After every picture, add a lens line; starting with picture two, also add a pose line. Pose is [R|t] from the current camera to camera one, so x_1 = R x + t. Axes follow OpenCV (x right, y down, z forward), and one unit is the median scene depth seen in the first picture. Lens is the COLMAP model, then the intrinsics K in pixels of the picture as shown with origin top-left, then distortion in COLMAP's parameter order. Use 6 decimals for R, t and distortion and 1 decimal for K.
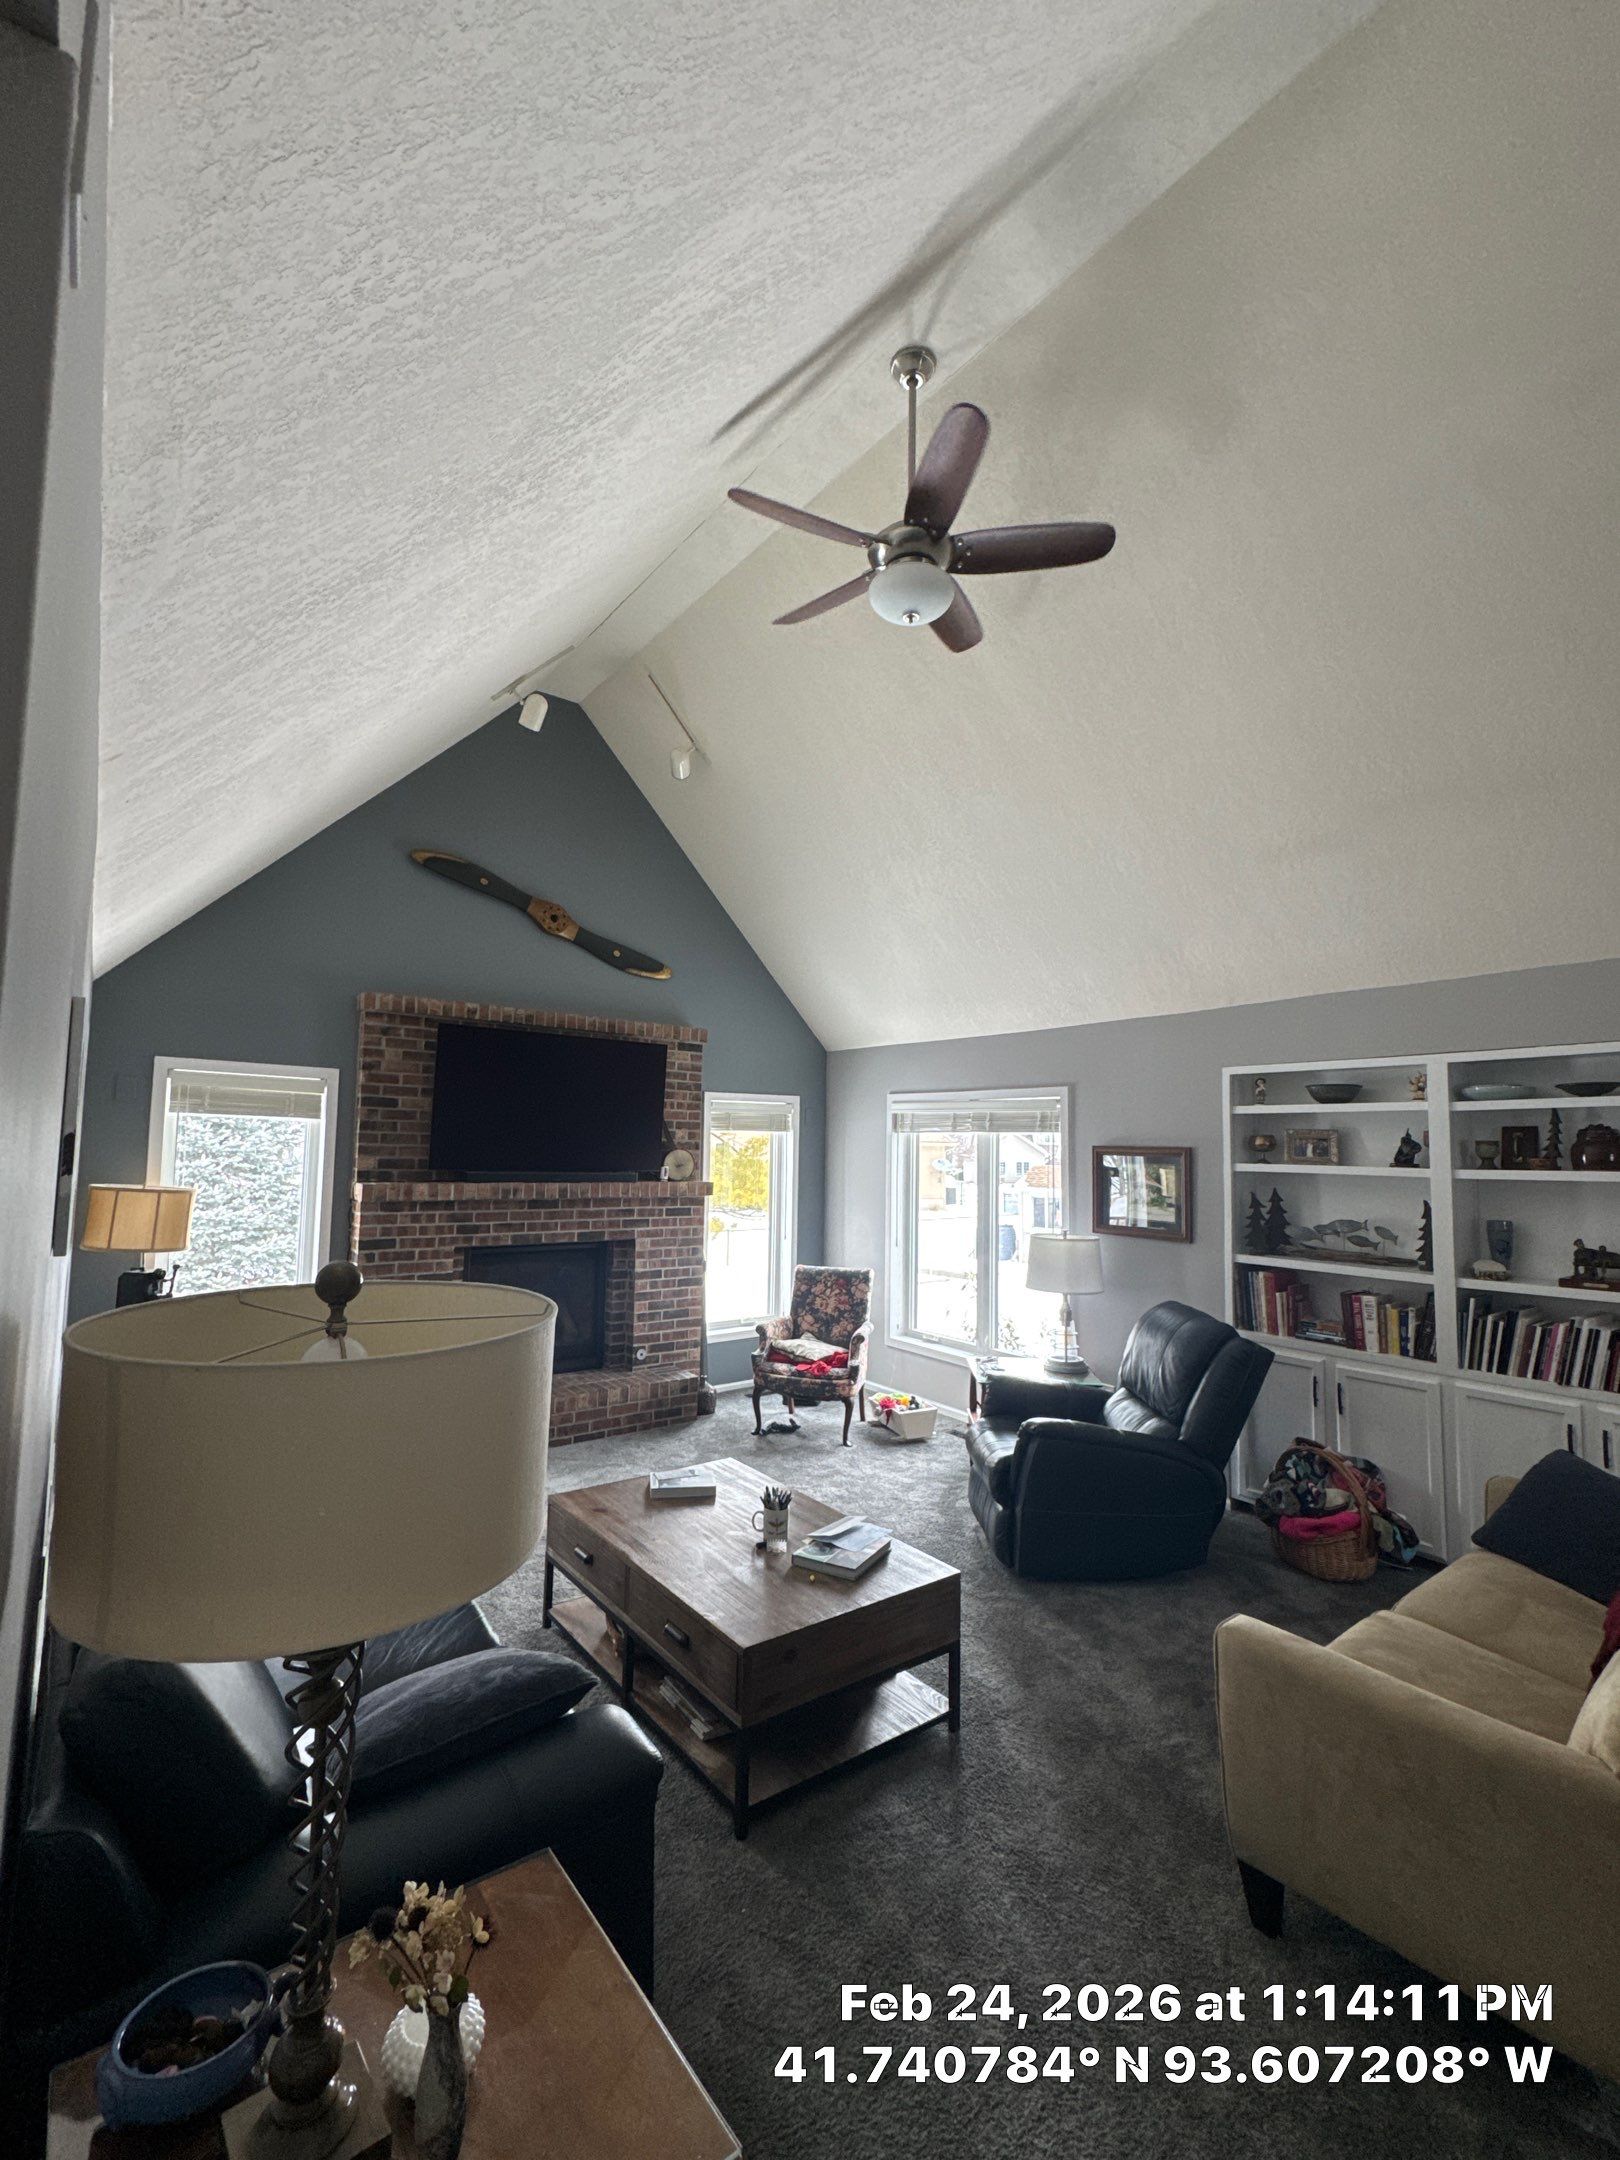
lens RADIAL K [[945.6, 0, 802.4], [0, 945.6, 1090.6], [0, 0, 1]] dist [0.001193, 0.000907]
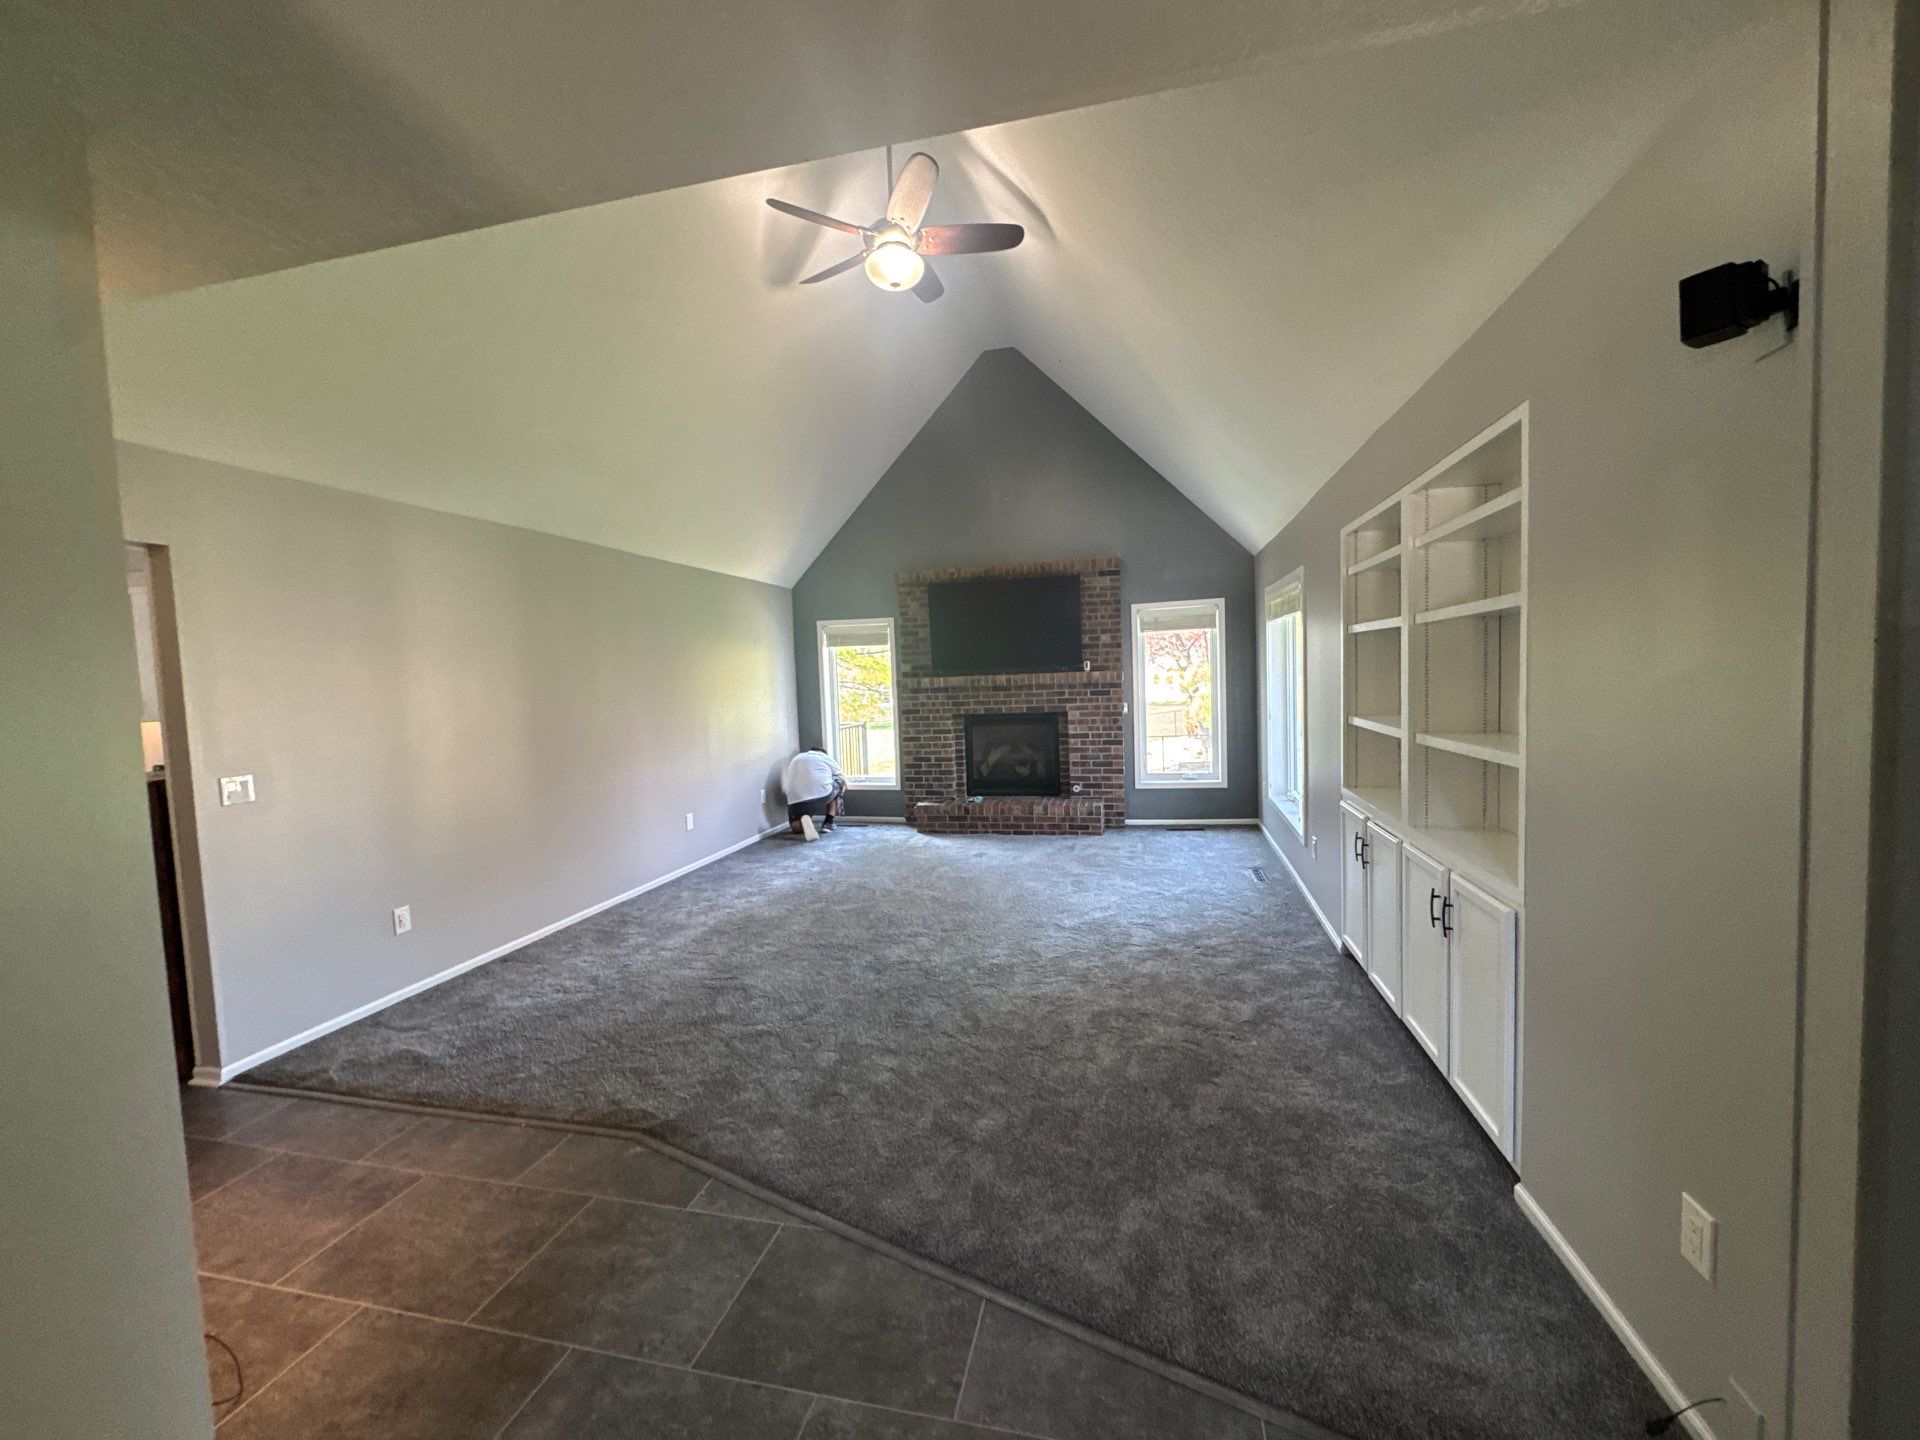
lens RADIAL K [[760.1, 0, 959.7], [0, 760.1, 722.8], [0, 0, 1]] dist [-0.006487, 0.000761]
pose [[0.633825, 0.013607, -0.773357, 0.666464], [0.099645, 0.990077, 0.099086, 0.042524], [0.767031, -0.139864, 0.626179, 0.133730]]
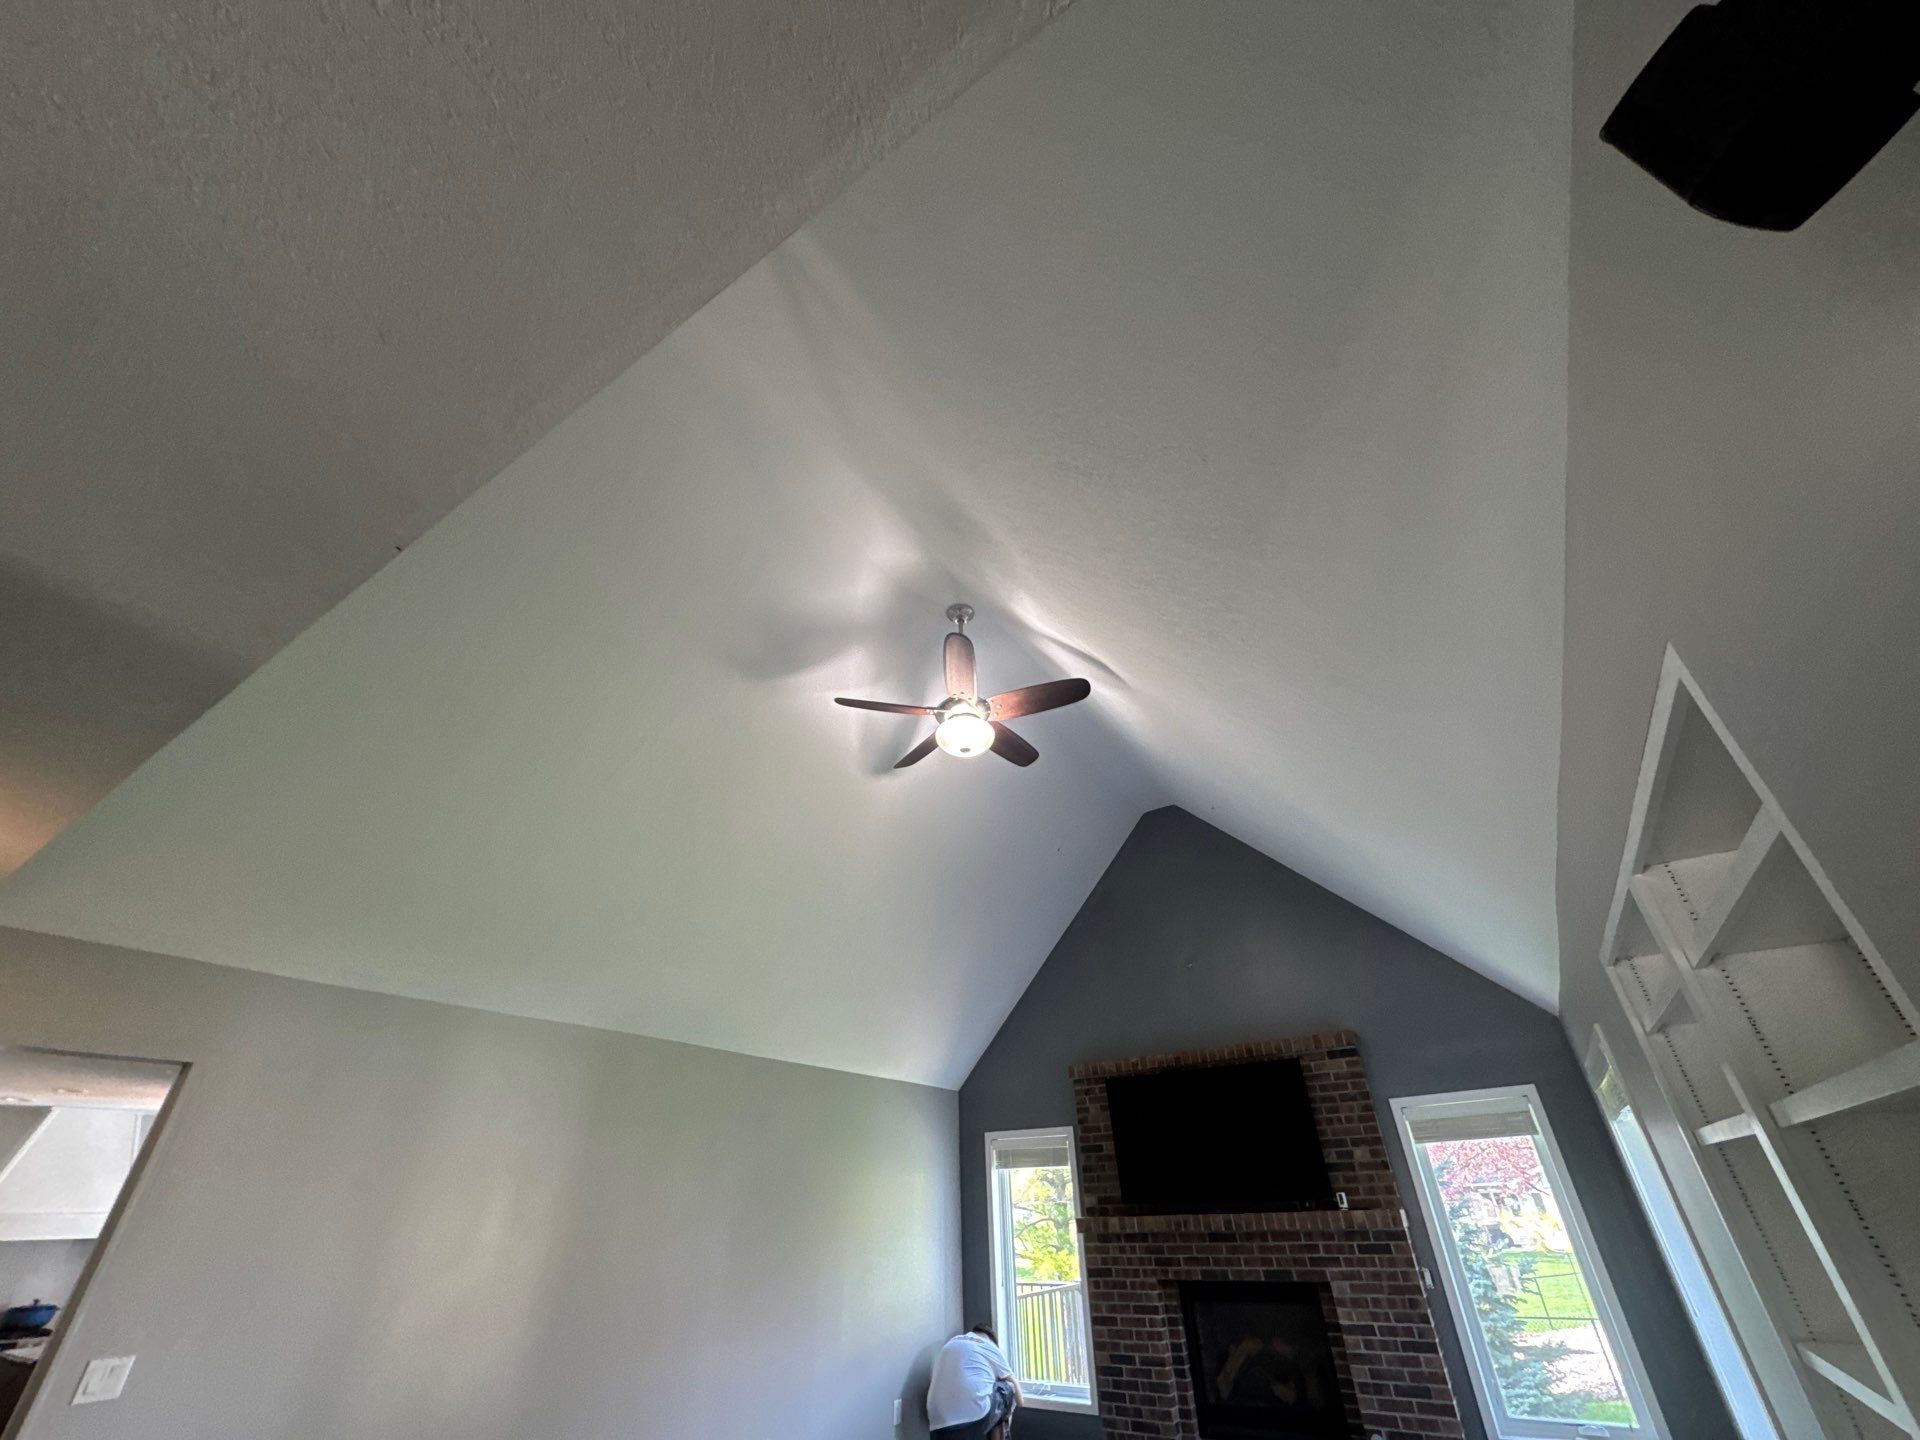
lens RADIAL K [[760.1, 0, 965.6], [0, 760.1, 723.9], [0, 0, 1]] dist [-0.006487, 0.000761]
pose [[0.333341, -0.527511, -0.781419, 0.634162], [0.097388, 0.843654, -0.527980, 0.051015], [0.937763, 0.099896, 0.332597, 0.356990]]
